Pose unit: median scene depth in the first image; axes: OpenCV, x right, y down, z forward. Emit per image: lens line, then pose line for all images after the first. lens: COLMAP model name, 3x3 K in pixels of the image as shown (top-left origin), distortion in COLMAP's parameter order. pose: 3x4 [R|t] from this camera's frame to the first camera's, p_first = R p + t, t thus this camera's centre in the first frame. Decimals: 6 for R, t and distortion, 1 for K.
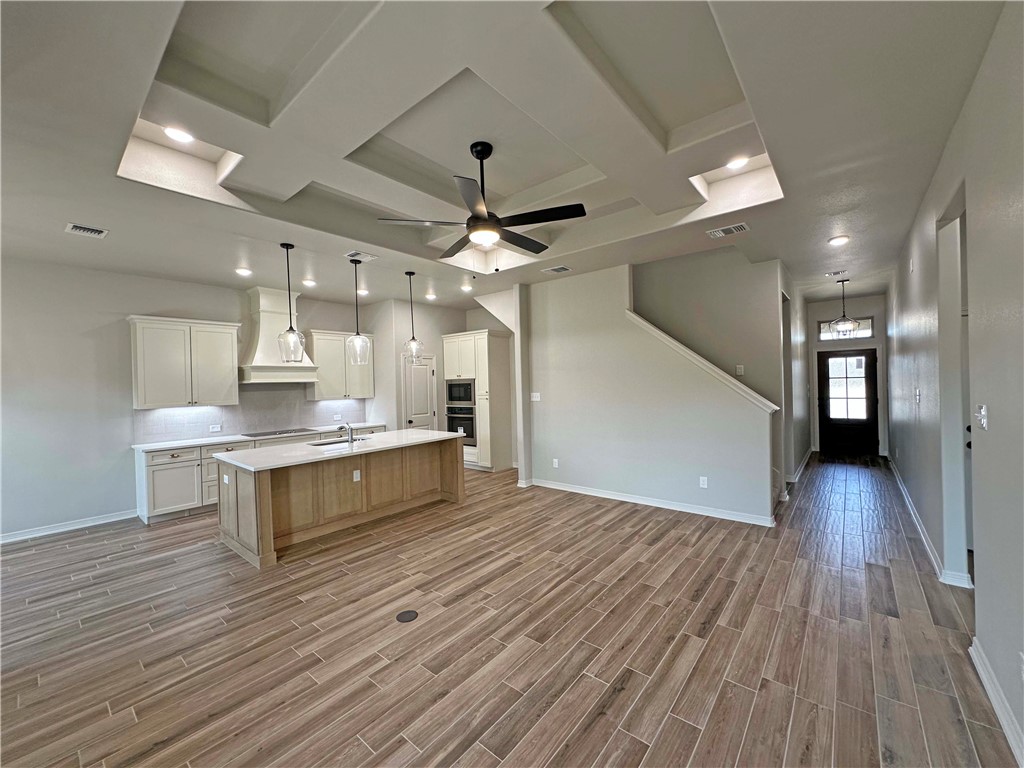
lens RADIAL K [[410.7, 0, 510.5], [0, 410.7, 382.2], [0, 0, 1]] dist [-0.003756, 0.000801]
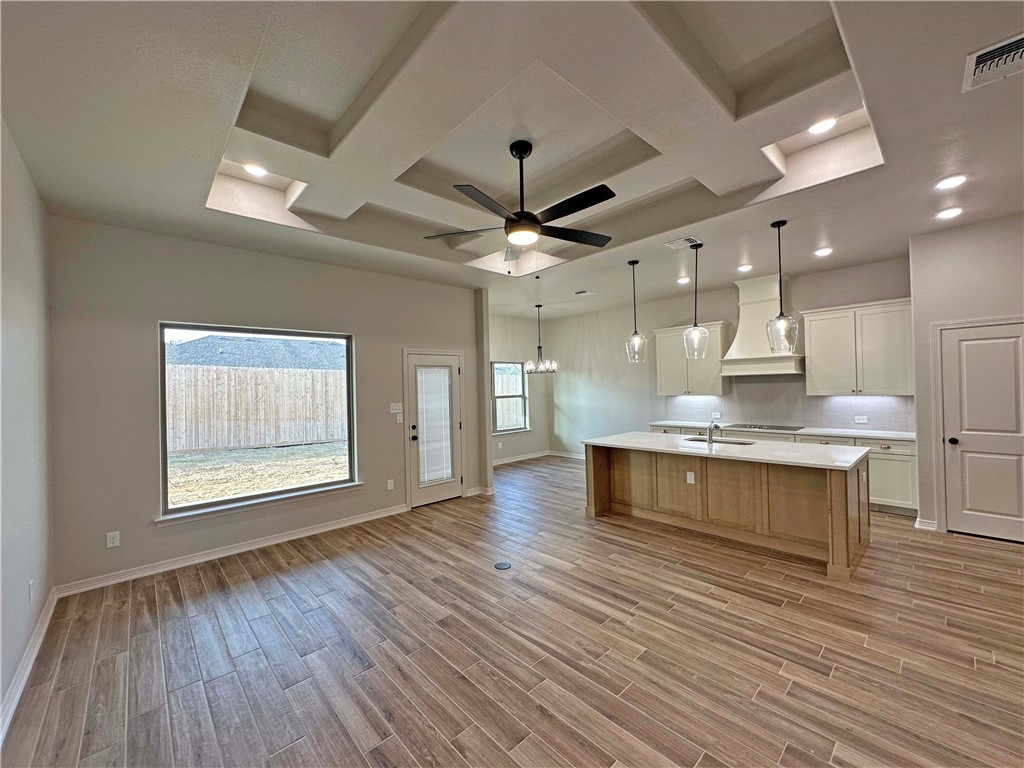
lens RADIAL K [[410.7, 0, 509.9], [0, 410.7, 384.0], [0, 0, 1]] dist [-0.003756, 0.000801]
pose [[-0.132632, 0.022342, -0.990914, 0.595882], [0.026868, 0.999460, 0.018938, -0.014850], [0.990801, -0.024112, -0.133161, 0.711326]]
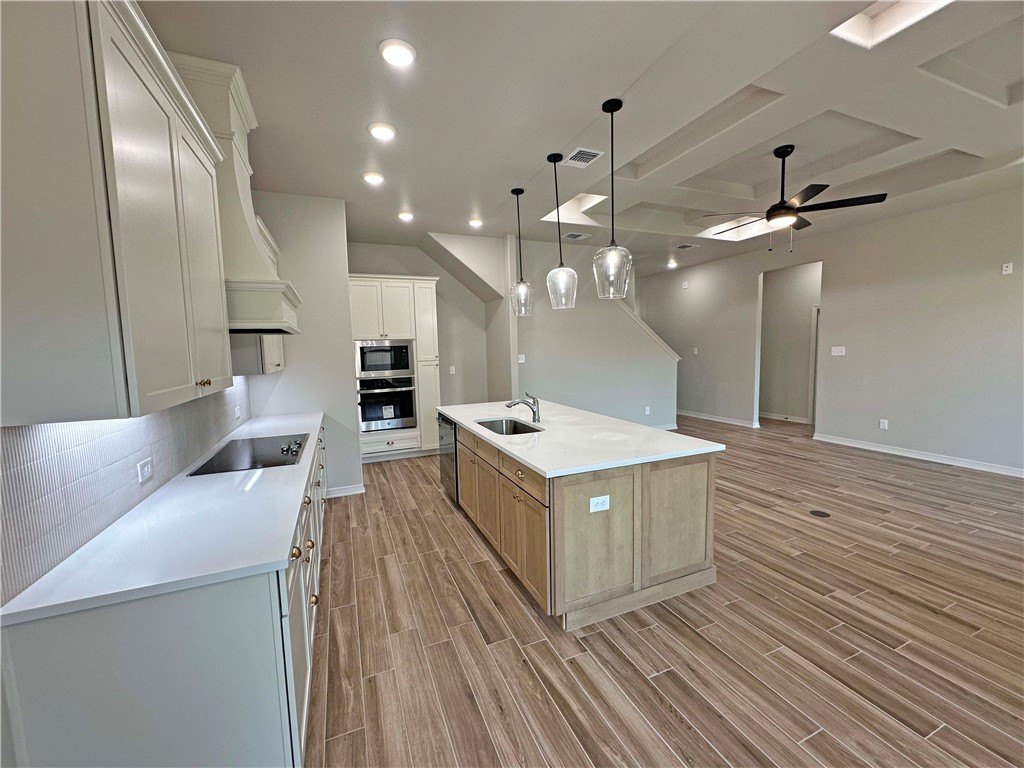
lens RADIAL K [[410.7, 0, 513.5], [0, 410.7, 381.8], [0, 0, 1]] dist [-0.003756, 0.000801]
pose [[0.456136, -0.065475, 0.887498, -1.057487], [0.015553, 0.997724, 0.065613, 0.035439], [-0.889774, -0.016126, 0.456116, 0.749548]]
